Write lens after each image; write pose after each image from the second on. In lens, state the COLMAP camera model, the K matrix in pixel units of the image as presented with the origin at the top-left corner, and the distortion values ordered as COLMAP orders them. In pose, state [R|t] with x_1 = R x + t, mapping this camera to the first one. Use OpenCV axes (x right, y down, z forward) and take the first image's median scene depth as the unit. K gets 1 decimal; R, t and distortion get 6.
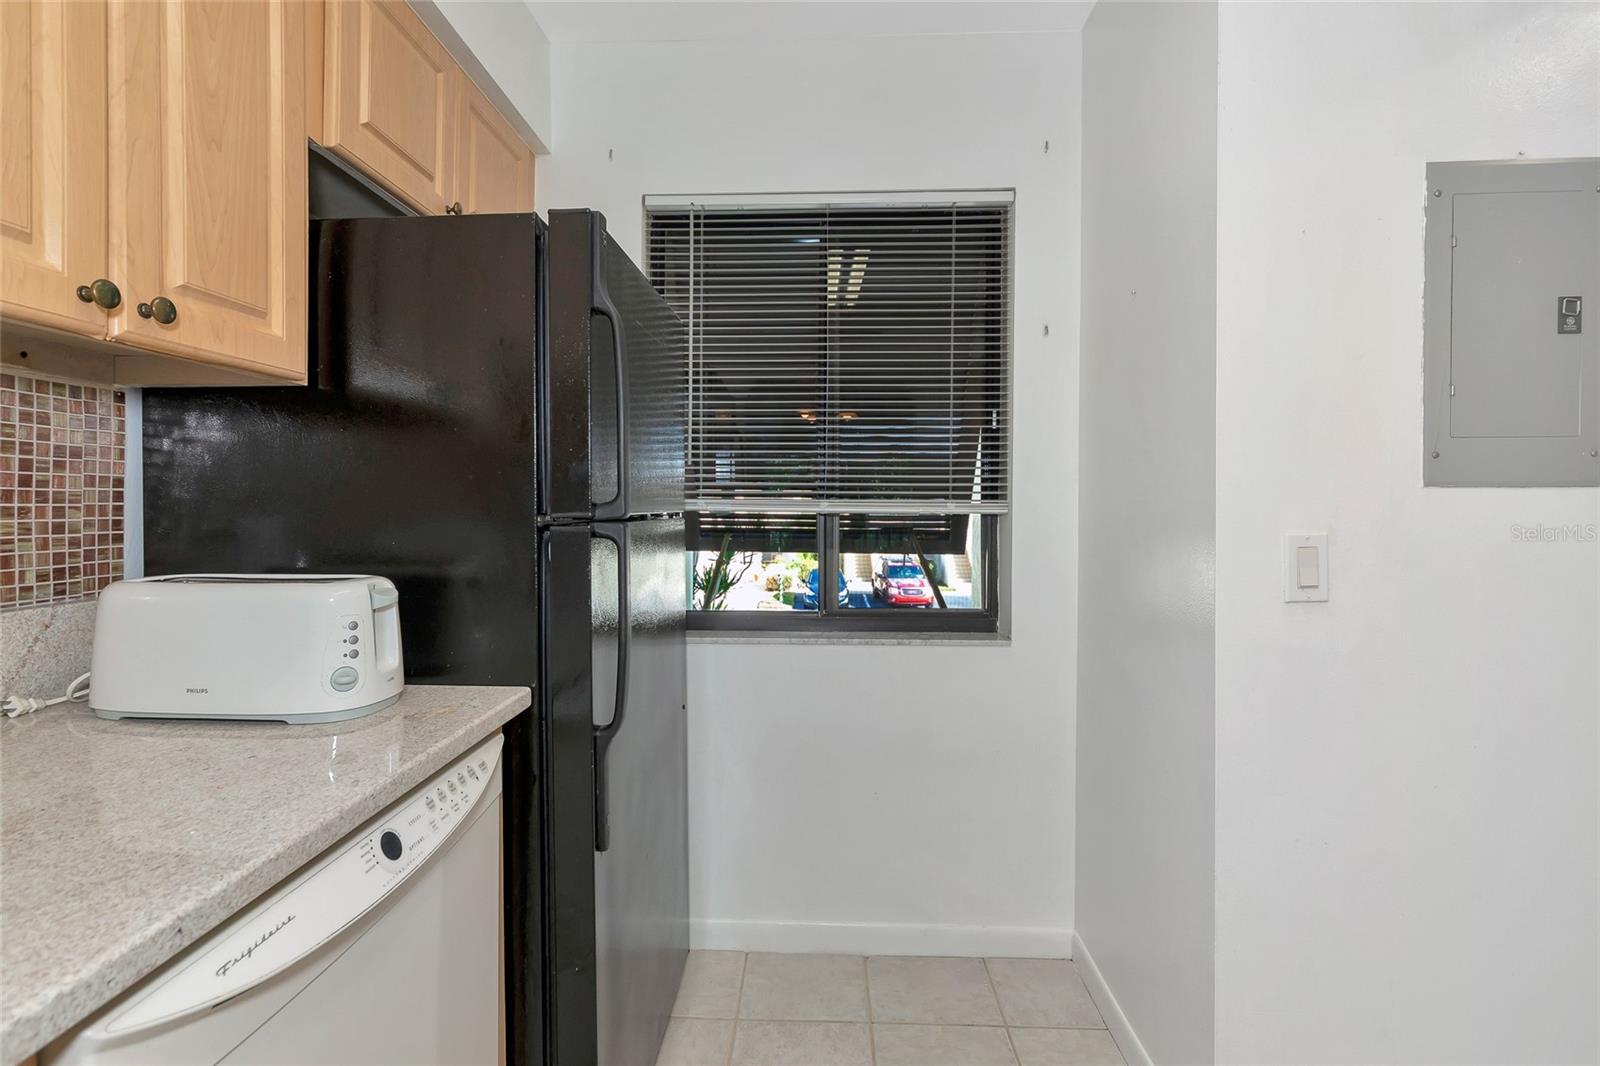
lens RADIAL K [[719.1, 0, 790.6], [0, 719.1, 517.8], [0, 0, 1]] dist [-0.003275, -0.001230]
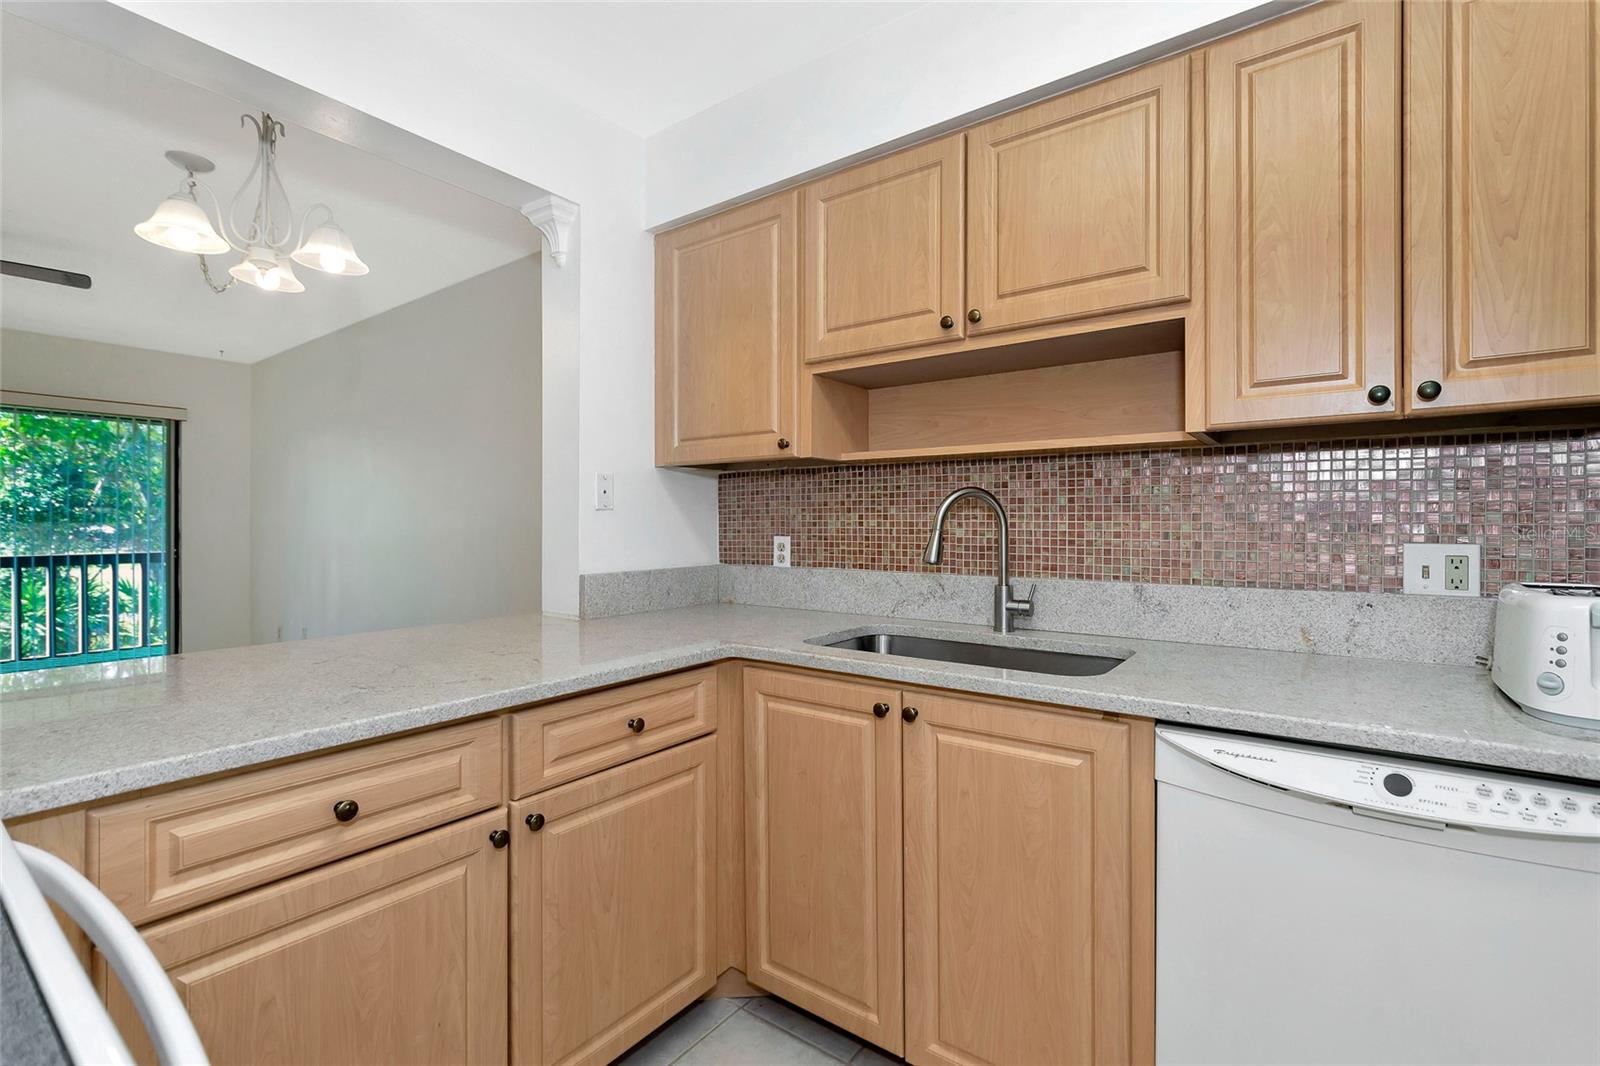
lens RADIAL K [[719.1, 0, 790.6], [0, 719.1, 517.8], [0, 0, 1]] dist [-0.003275, -0.001230]
pose [[-0.554109, -0.004086, -0.832434, 1.144240], [-0.013100, 0.999907, 0.003813, -0.020095], [0.832341, 0.013018, -0.554111, 0.795771]]
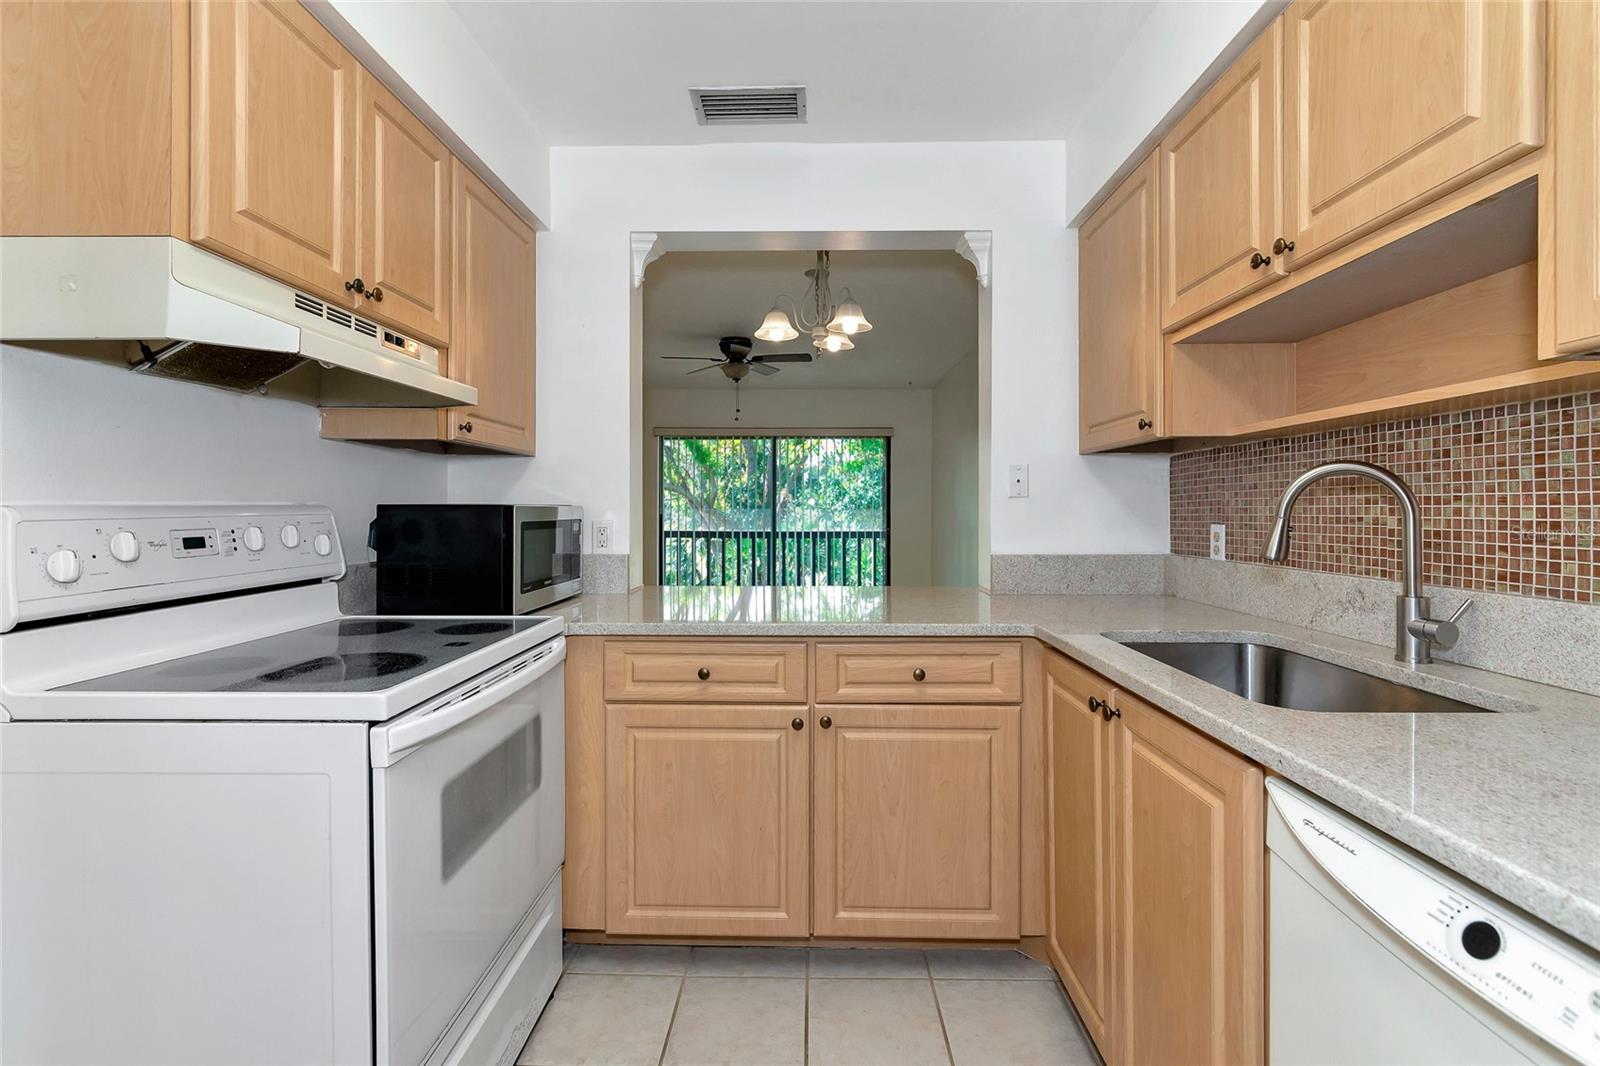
lens RADIAL K [[731.0, 0, 802.0], [0, 731.0, 504.3], [0, 0, 1]] dist [-0.002405, -0.000054]
pose [[-0.999648, 0.000435, -0.026524, 0.208748], [0.000218, 0.999966, 0.008193, -0.027763], [0.026527, 0.008184, -0.999615, 1.774590]]
